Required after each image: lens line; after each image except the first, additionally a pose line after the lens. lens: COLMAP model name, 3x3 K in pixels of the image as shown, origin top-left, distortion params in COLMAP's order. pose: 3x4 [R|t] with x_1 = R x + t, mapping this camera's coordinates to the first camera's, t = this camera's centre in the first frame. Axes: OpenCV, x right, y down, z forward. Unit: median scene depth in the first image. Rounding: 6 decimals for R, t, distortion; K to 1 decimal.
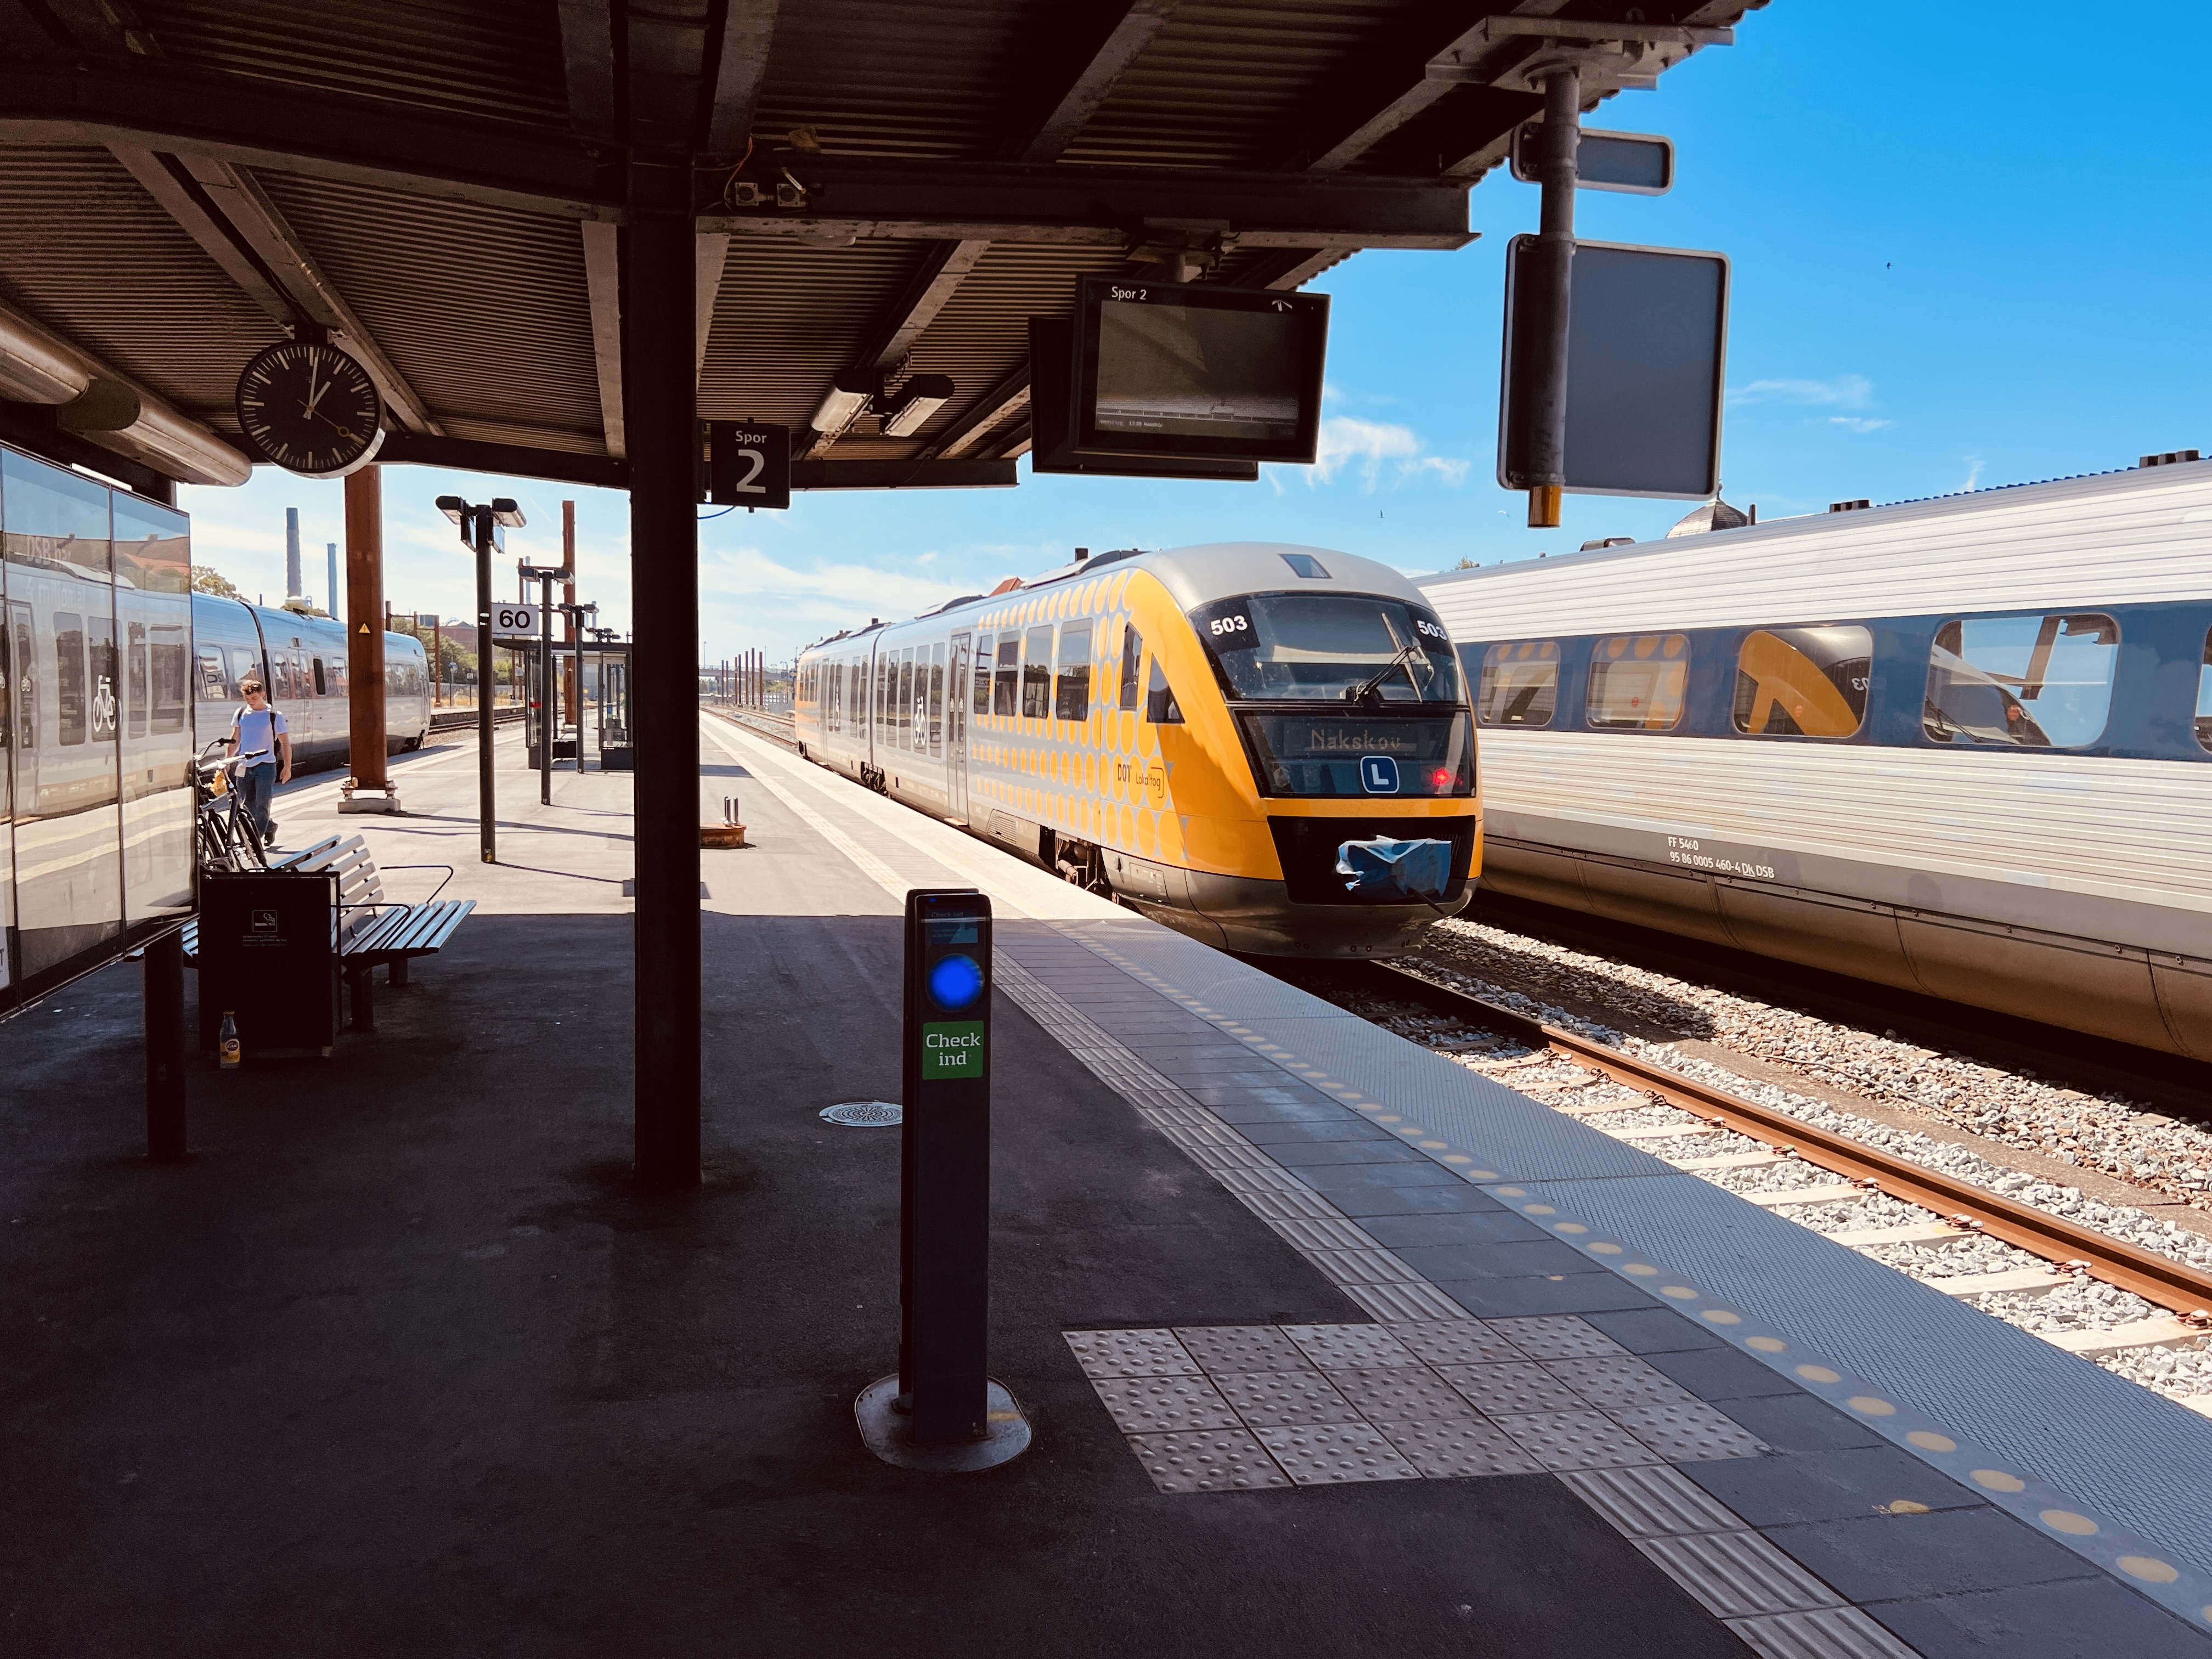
lens RADIAL K [[1681.7, 0, 1092.1], [0, 1681.7, 828.4], [0, 0, 1]] dist [0.060997, -0.072481]
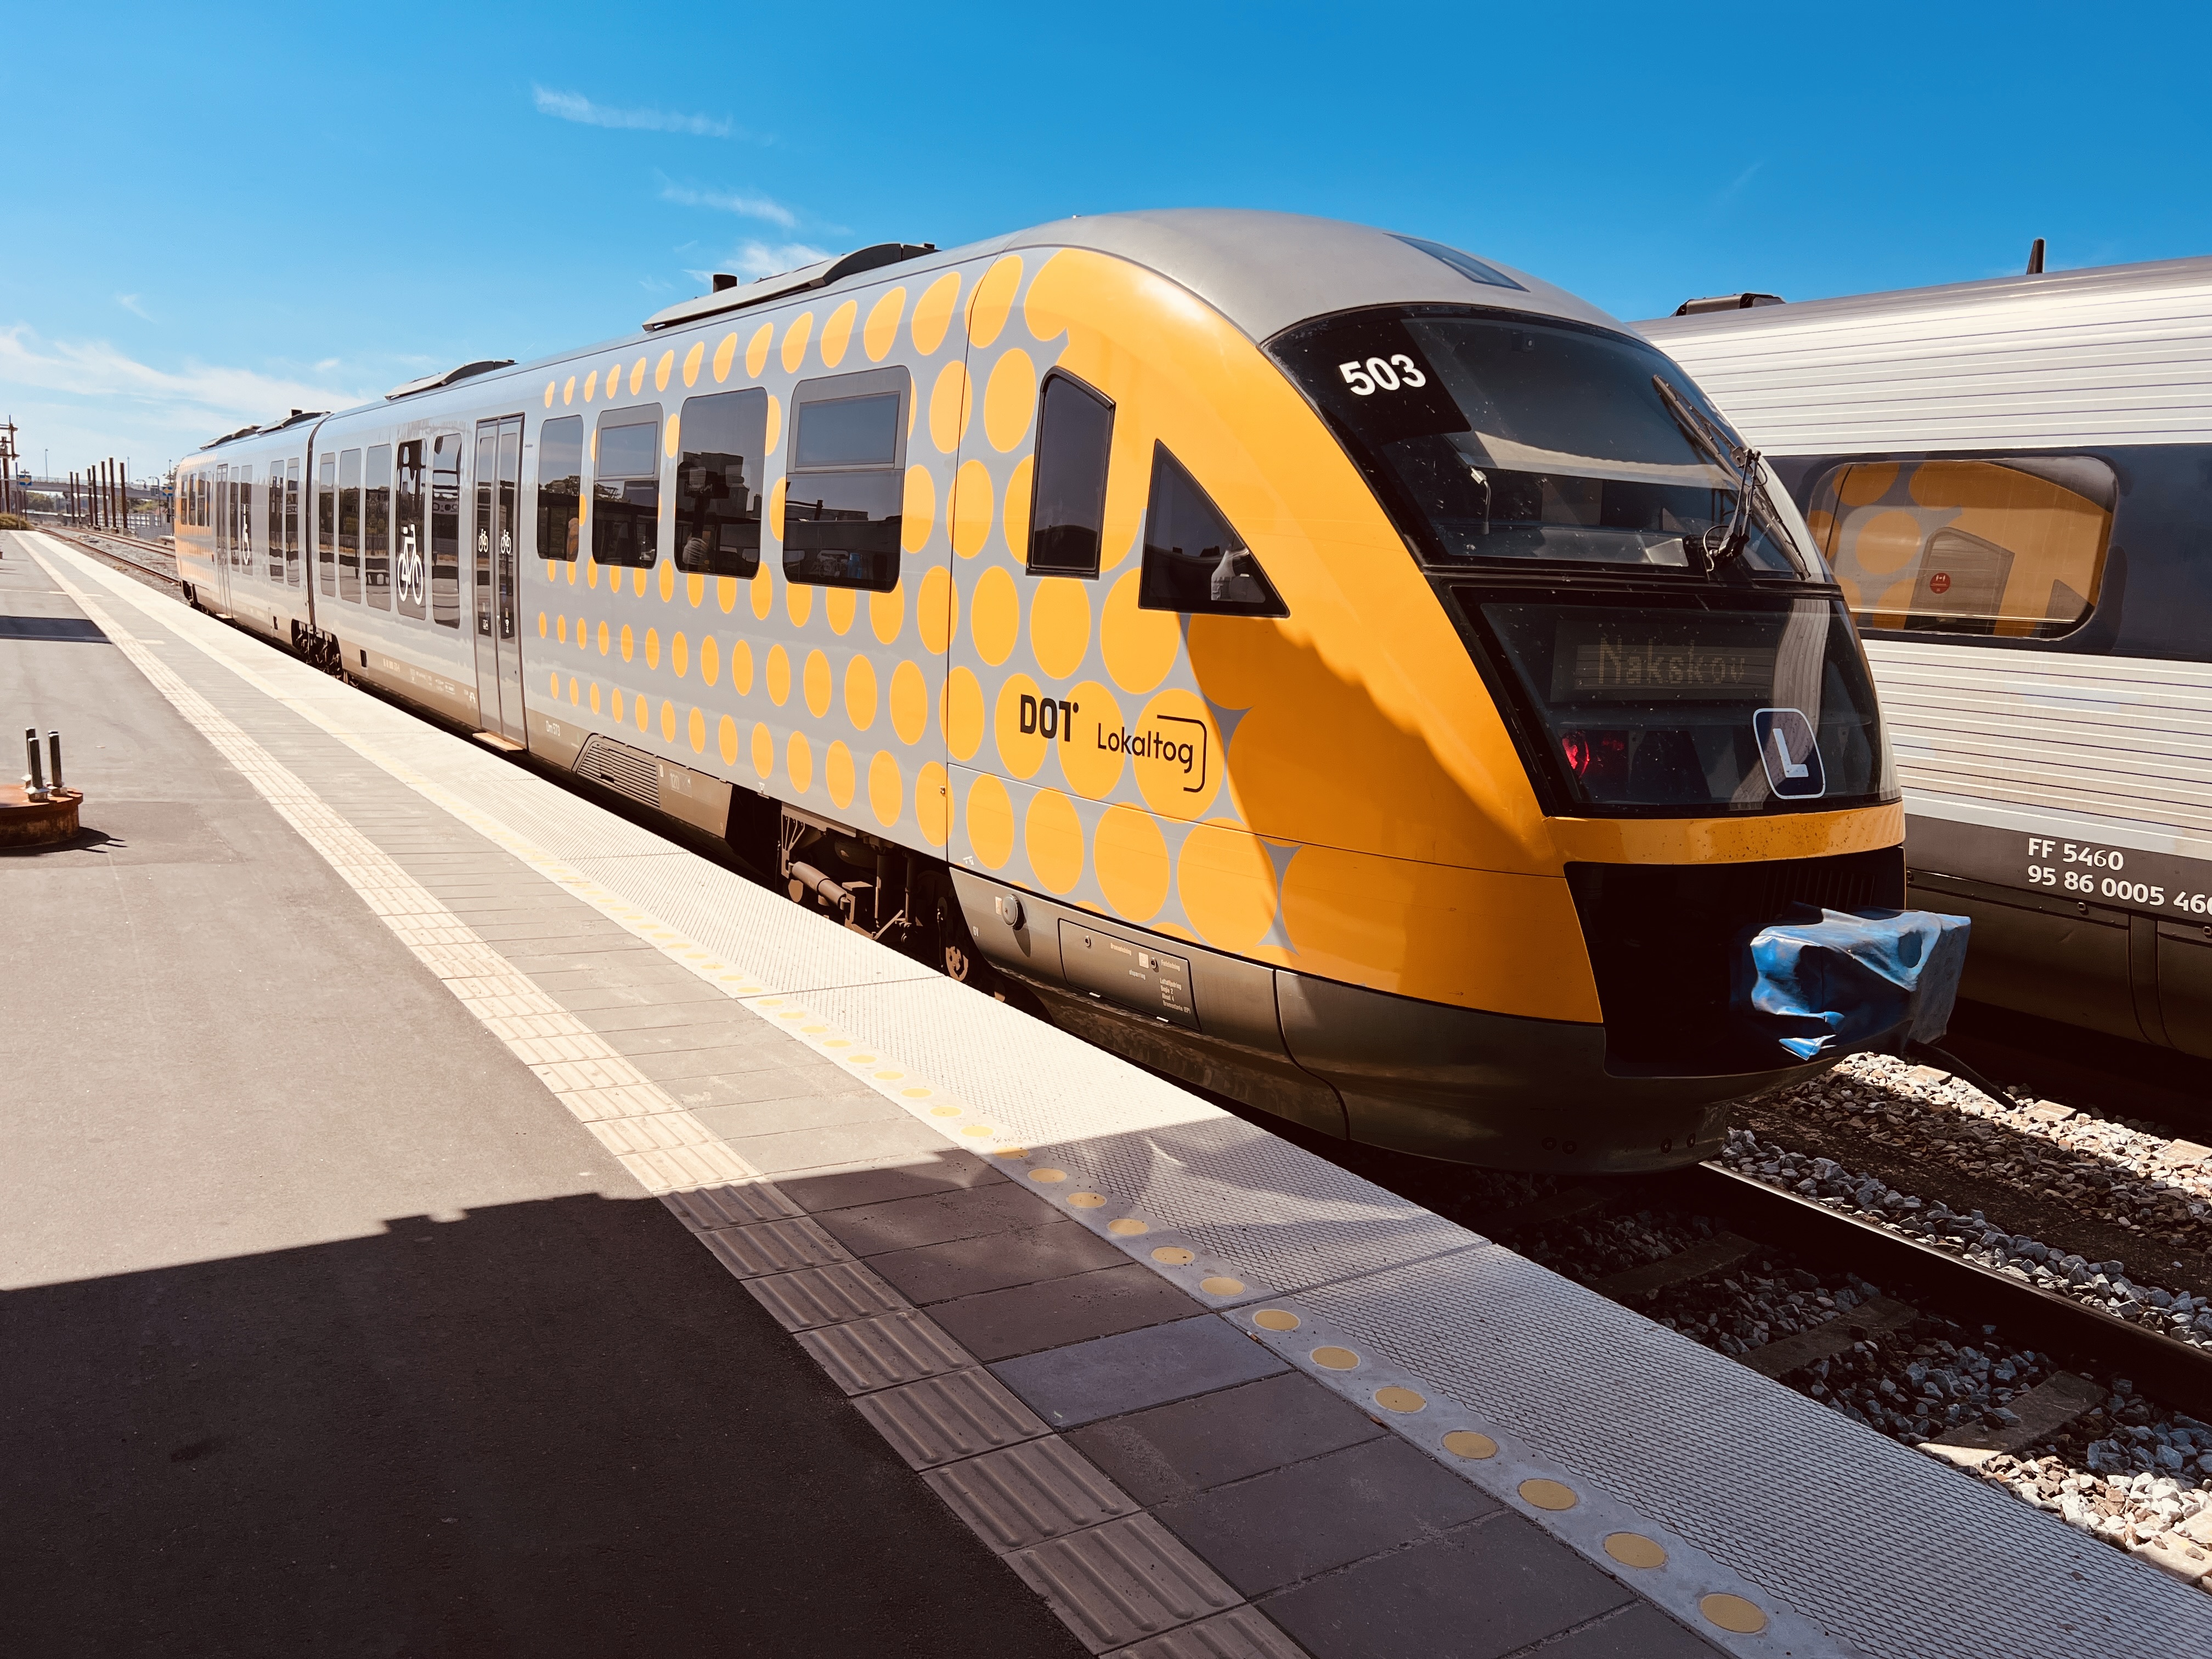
lens RADIAL K [[1681.7, 0, 1092.1], [0, 1681.7, 828.4], [0, 0, 1]] dist [0.060997, -0.072481]
pose [[0.949997, -0.021390, 0.311525, -0.099107], [-0.006682, 0.996030, 0.088769, -0.040039], [-0.312187, -0.086412, 0.946082, 0.532332]]
